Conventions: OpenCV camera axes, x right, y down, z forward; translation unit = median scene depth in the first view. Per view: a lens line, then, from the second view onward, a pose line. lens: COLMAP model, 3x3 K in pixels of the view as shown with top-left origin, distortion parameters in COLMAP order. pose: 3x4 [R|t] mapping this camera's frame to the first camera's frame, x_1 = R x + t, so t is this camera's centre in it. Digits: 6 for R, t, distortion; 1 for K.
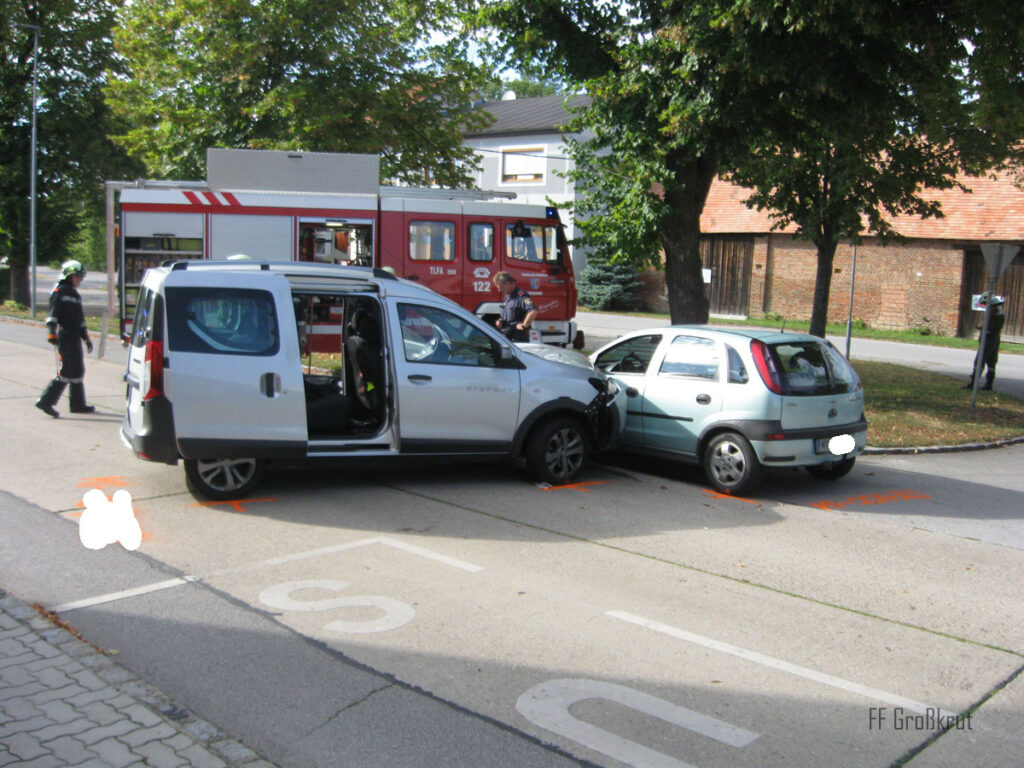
lens RADIAL K [[1068.3, 0, 531.3], [0, 1068.3, 418.3], [0, 0, 1]] dist [-0.135597, 0.064807]
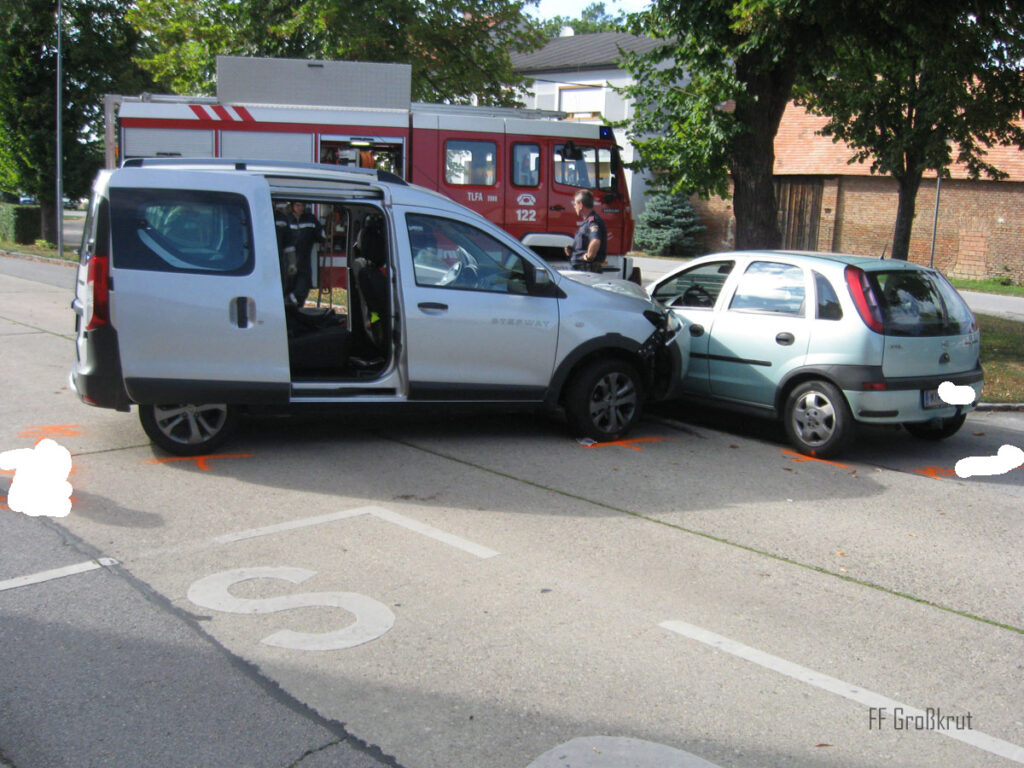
lens RADIAL K [[1066.6, 0, 543.0], [0, 1066.6, 429.5], [0, 0, 1]] dist [-0.134832, 0.057715]
pose [[0.999023, 0.014527, -0.041744, 0.012194], [-0.012168, 0.998344, 0.056224, 0.008152], [0.042492, -0.055661, 0.997545, 0.186233]]
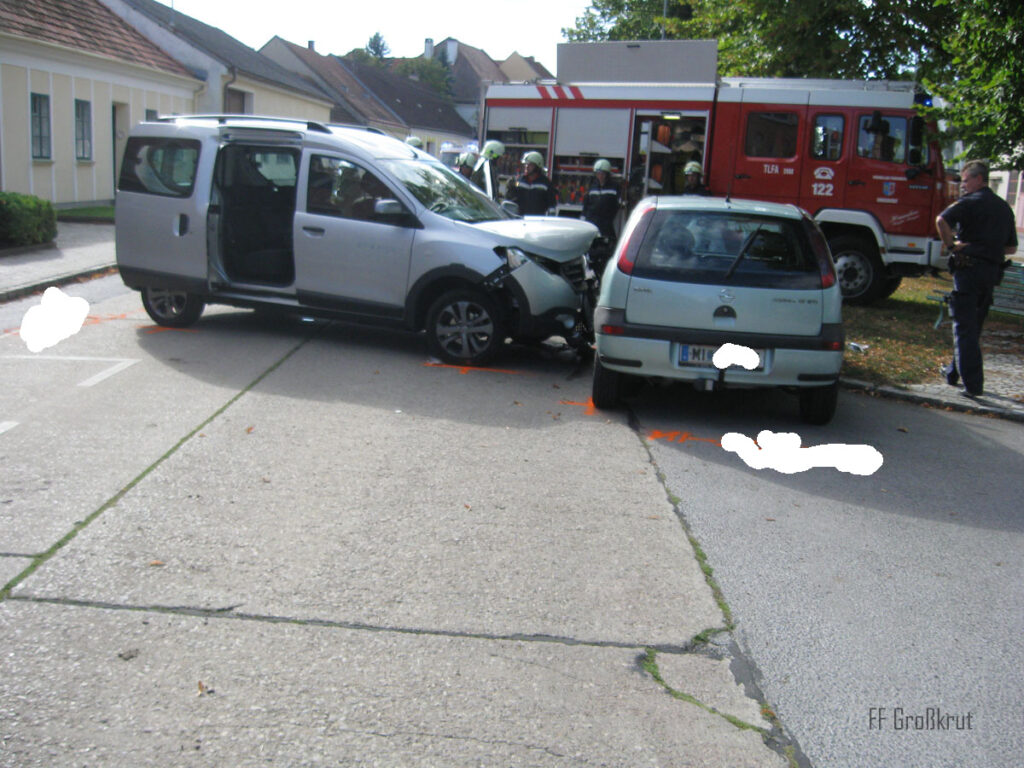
lens RADIAL K [[1066.6, 0, 543.0], [0, 1066.6, 429.5], [0, 0, 1]] dist [-0.134832, 0.057715]
pose [[0.702588, 0.165633, -0.692052, 0.704175], [-0.131764, 0.985997, 0.102215, 0.015920], [0.699292, 0.019373, 0.714574, 0.425625]]
